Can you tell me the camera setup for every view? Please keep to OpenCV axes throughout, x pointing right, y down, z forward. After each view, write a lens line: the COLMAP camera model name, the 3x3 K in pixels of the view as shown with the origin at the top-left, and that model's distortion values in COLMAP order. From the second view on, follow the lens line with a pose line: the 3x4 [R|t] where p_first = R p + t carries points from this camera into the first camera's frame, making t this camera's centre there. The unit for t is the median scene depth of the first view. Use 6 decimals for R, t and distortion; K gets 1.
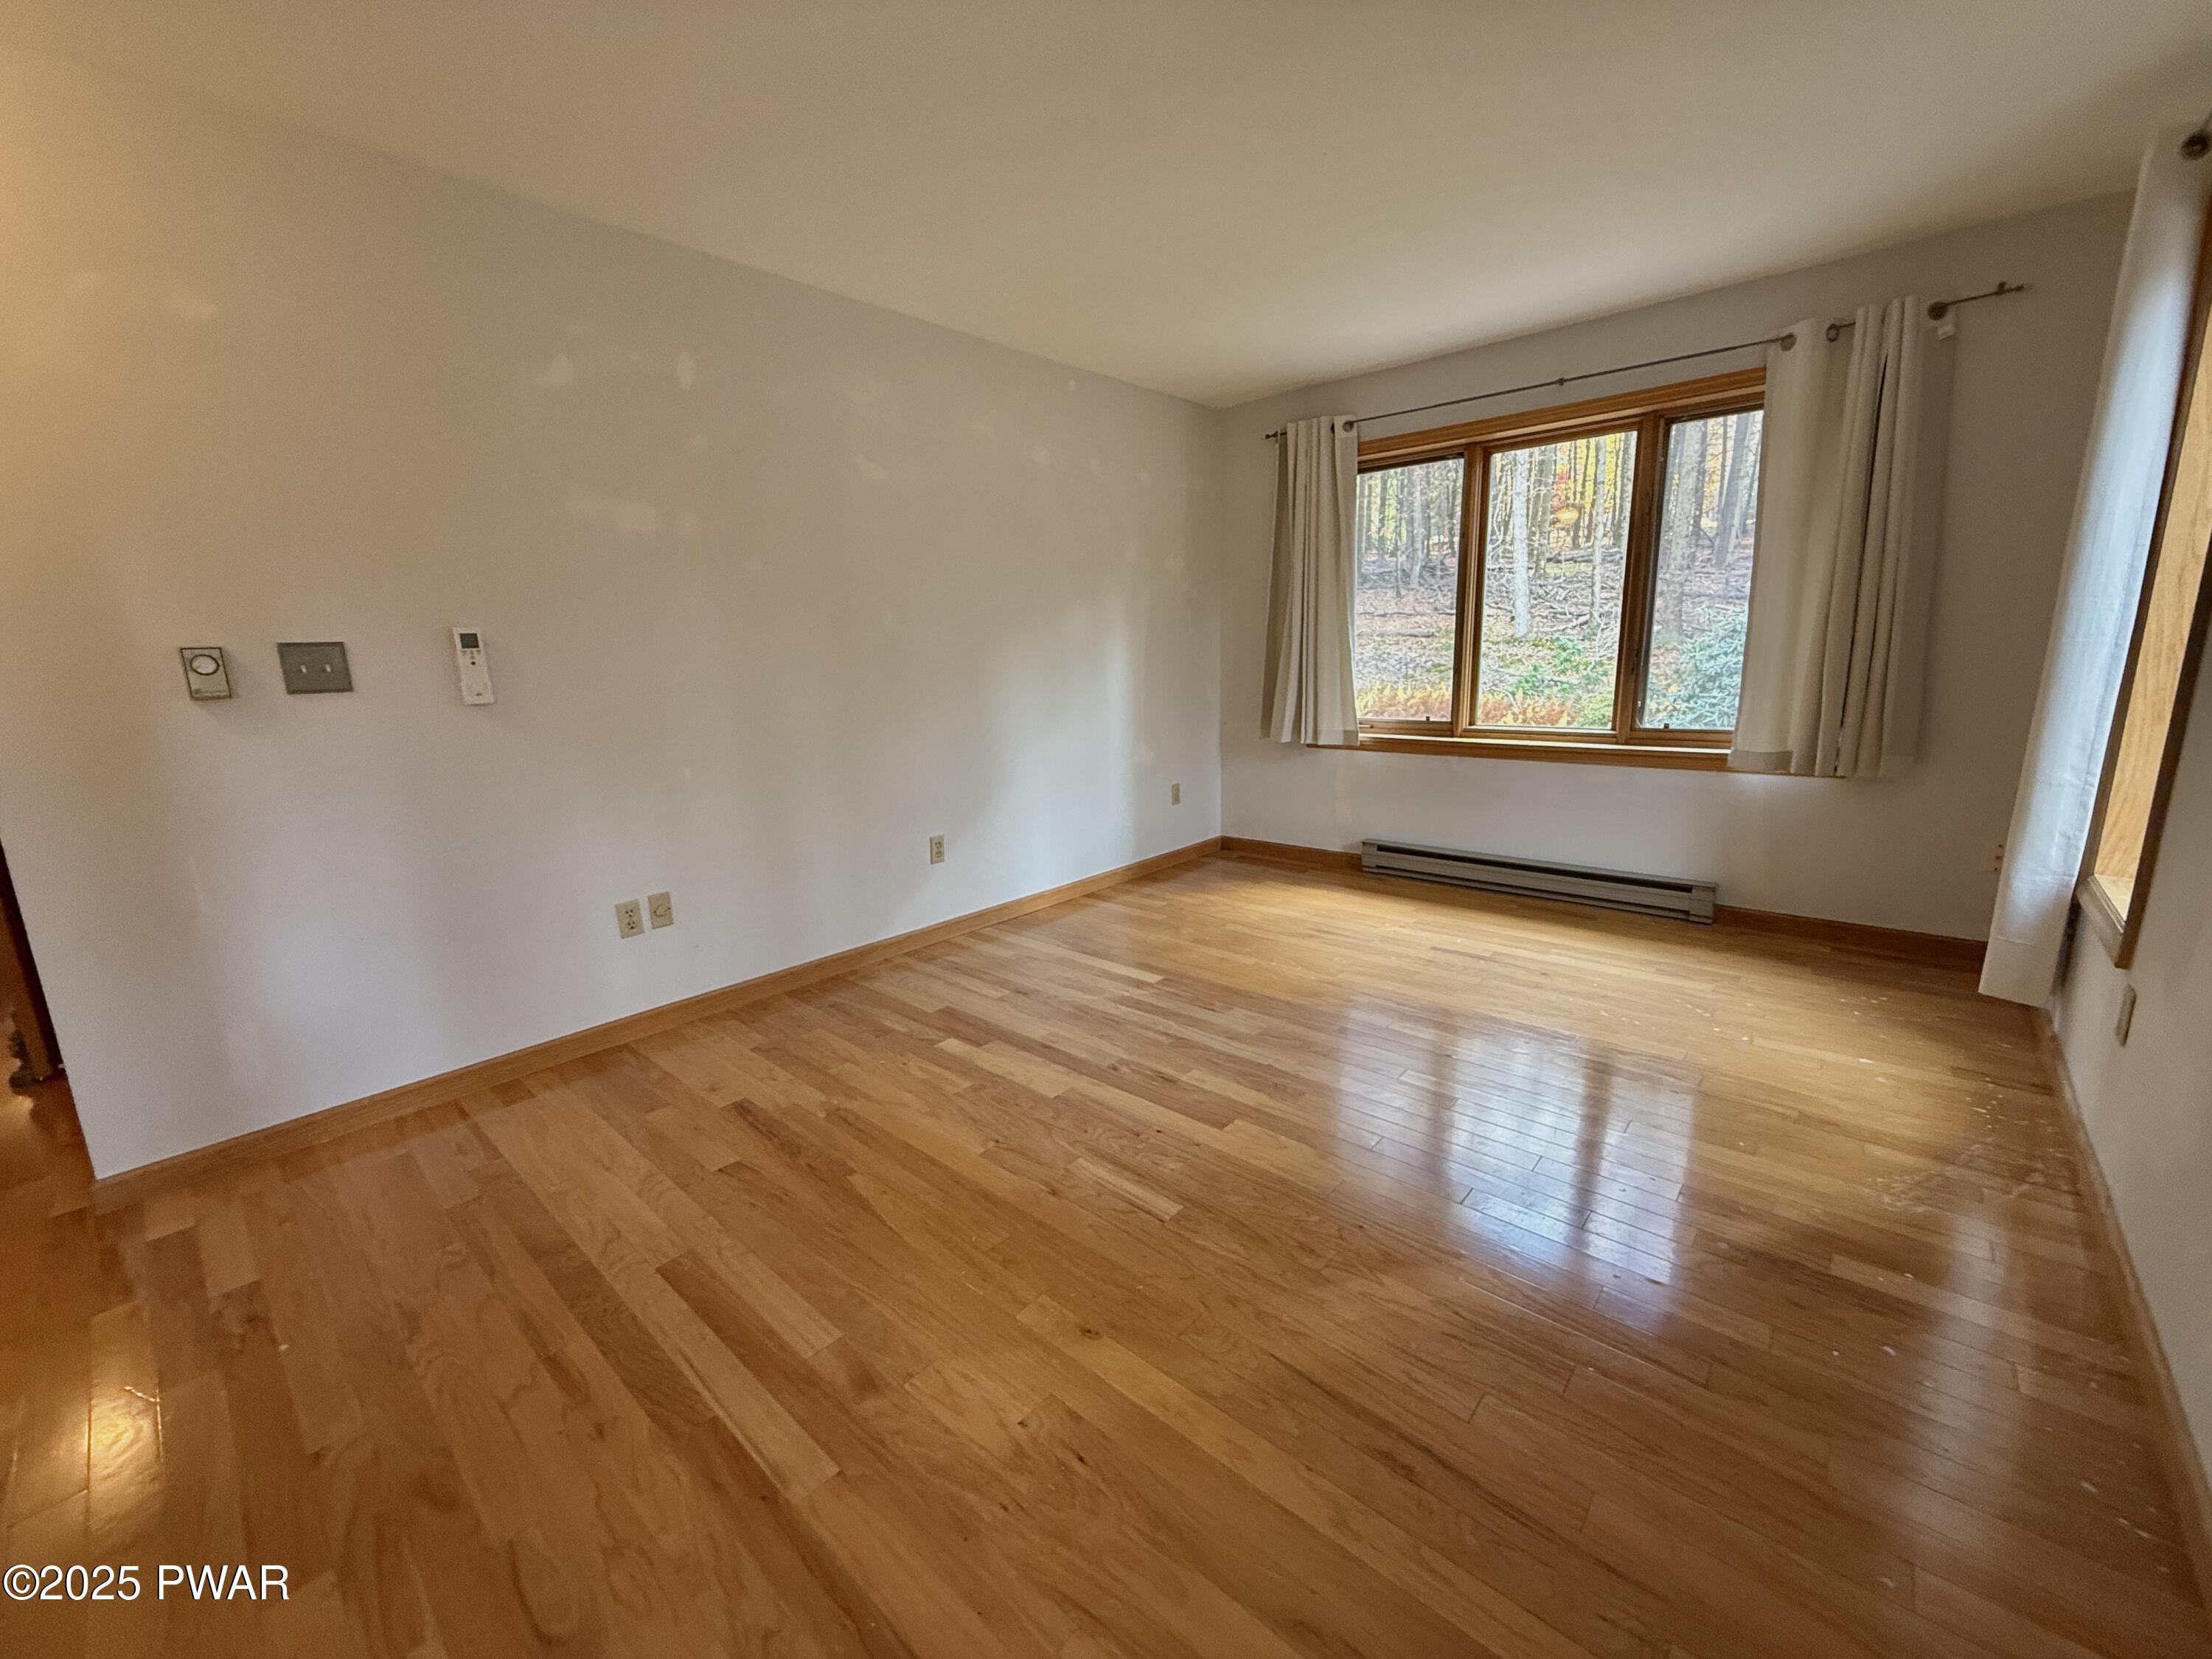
lens RADIAL K [[878.9, 0, 1092.4], [0, 878.9, 824.0], [0, 0, 1]] dist [-0.002896, 0.000570]
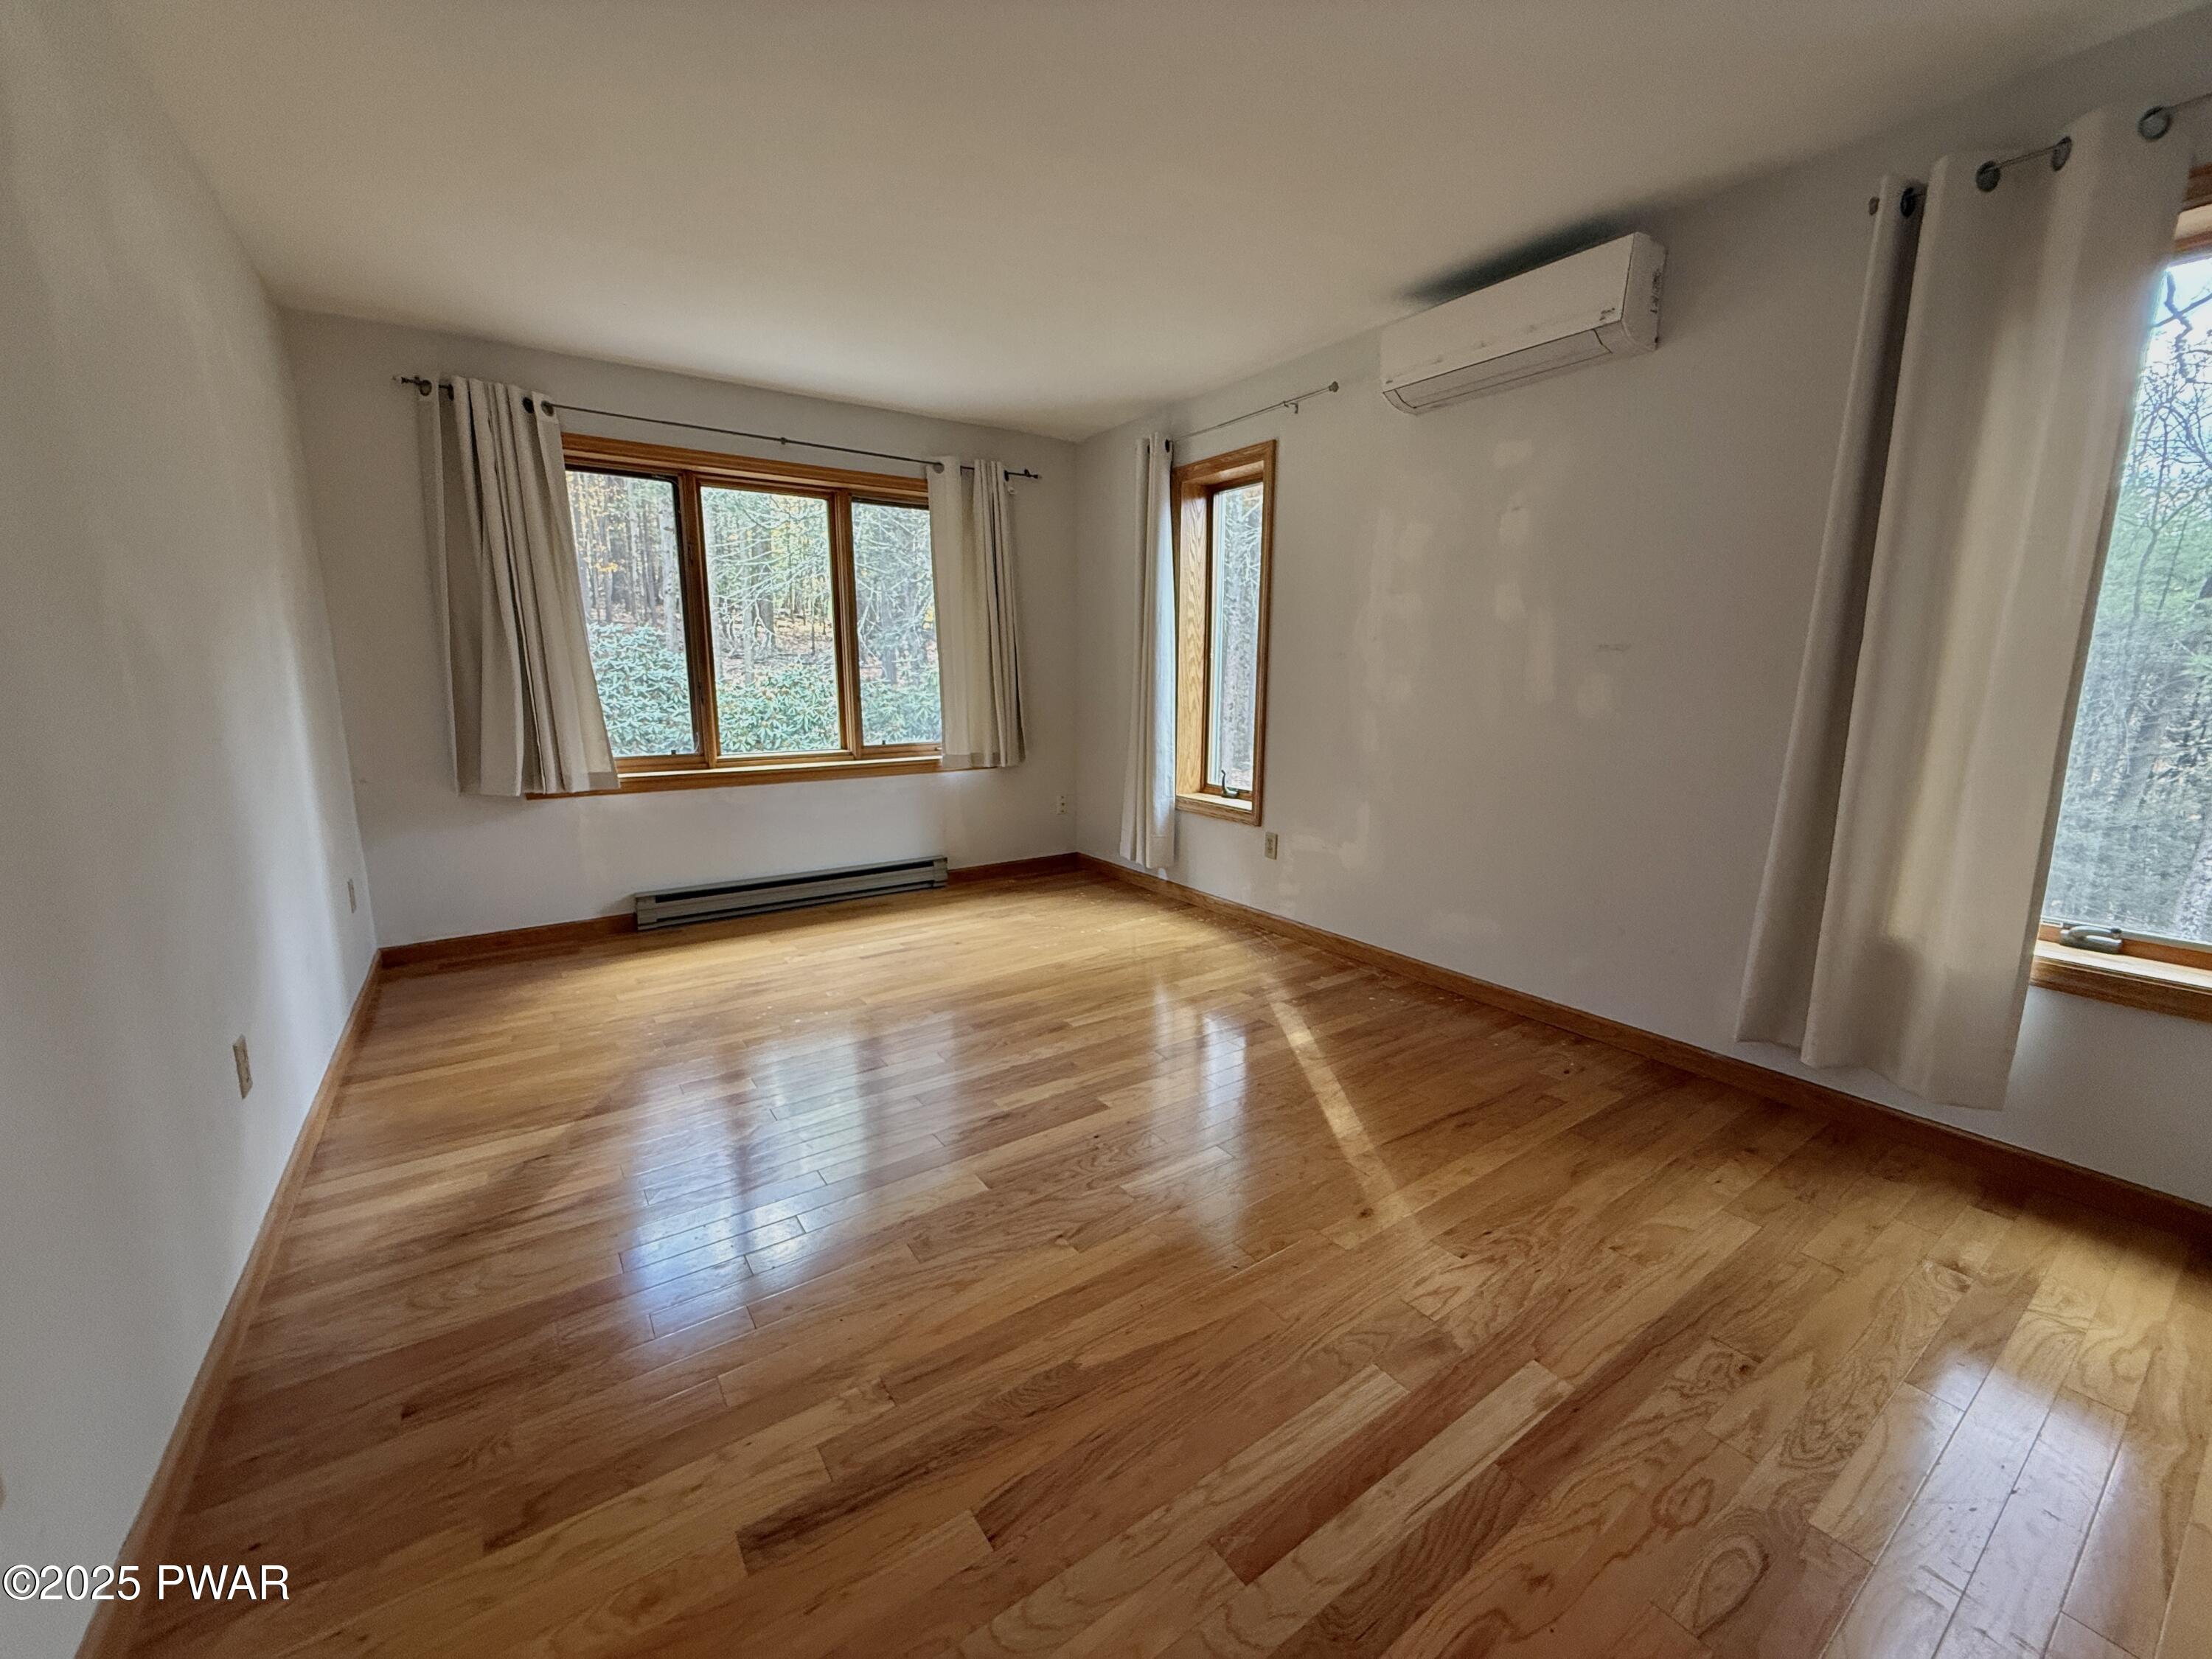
lens RADIAL K [[878.9, 0, 1098.8], [0, 878.9, 831.8], [0, 0, 1]] dist [-0.002896, 0.000570]
pose [[0.233620, -0.146428, 0.961239, -0.566636], [0.183005, 0.977549, 0.104435, -0.069176], [-0.954951, 0.151513, 0.255172, 0.451843]]
